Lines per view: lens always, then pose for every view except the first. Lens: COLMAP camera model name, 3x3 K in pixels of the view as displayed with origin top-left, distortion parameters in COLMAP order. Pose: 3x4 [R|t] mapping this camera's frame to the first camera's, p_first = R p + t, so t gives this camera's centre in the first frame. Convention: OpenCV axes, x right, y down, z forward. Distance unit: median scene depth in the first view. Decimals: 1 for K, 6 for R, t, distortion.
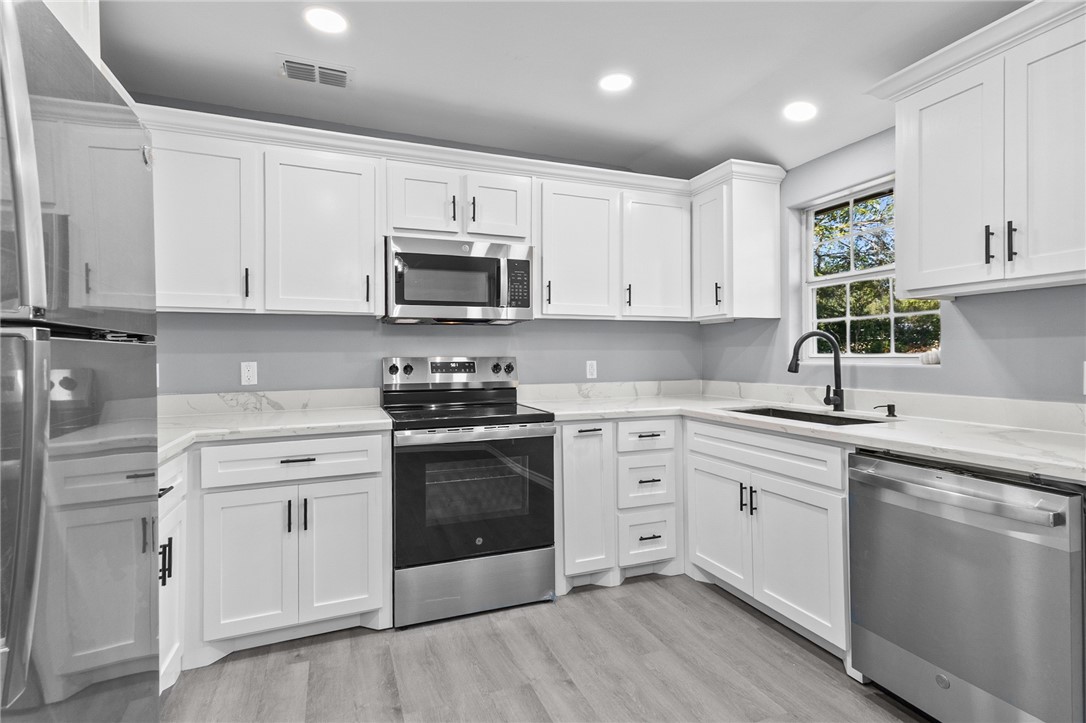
lens RADIAL K [[539.4, 0, 538.9], [0, 539.4, 352.2], [0, 0, 1]] dist [0.027924, -0.000180]
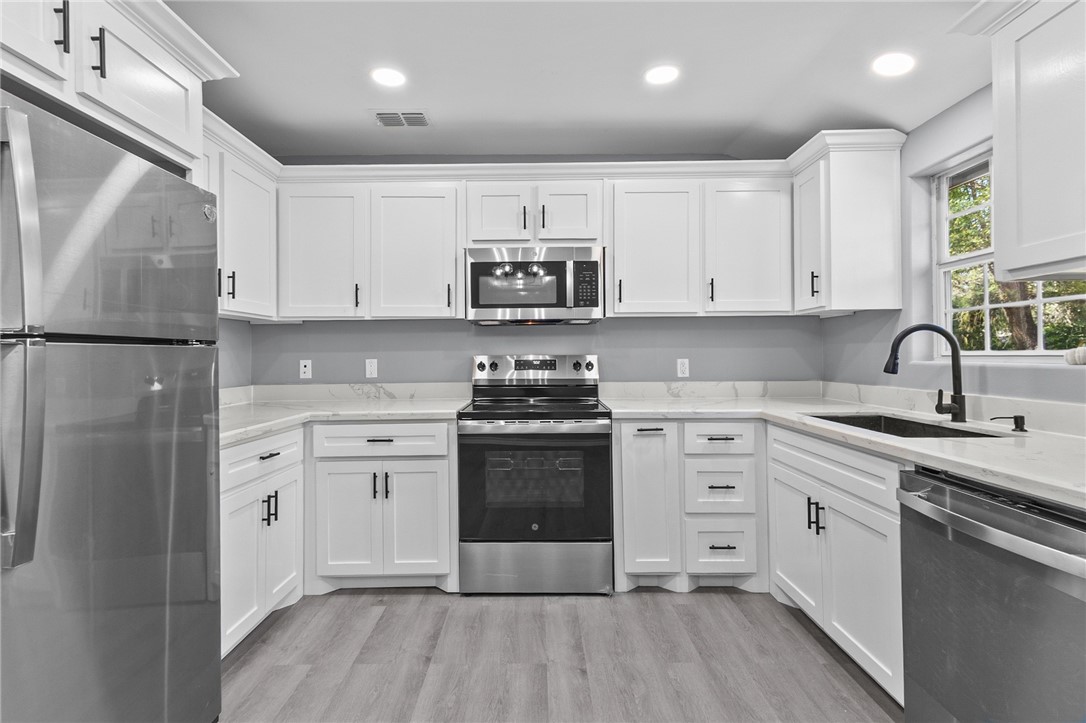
lens RADIAL K [[528.3, 0, 526.2], [0, 528.3, 348.4], [0, 0, 1]] dist [0.016541, 0.000246]
pose [[0.927189, -0.004908, -0.374562, 0.245826], [0.003618, 0.999985, -0.004147, -0.000246], [0.374576, 0.002490, 0.927193, 0.019777]]
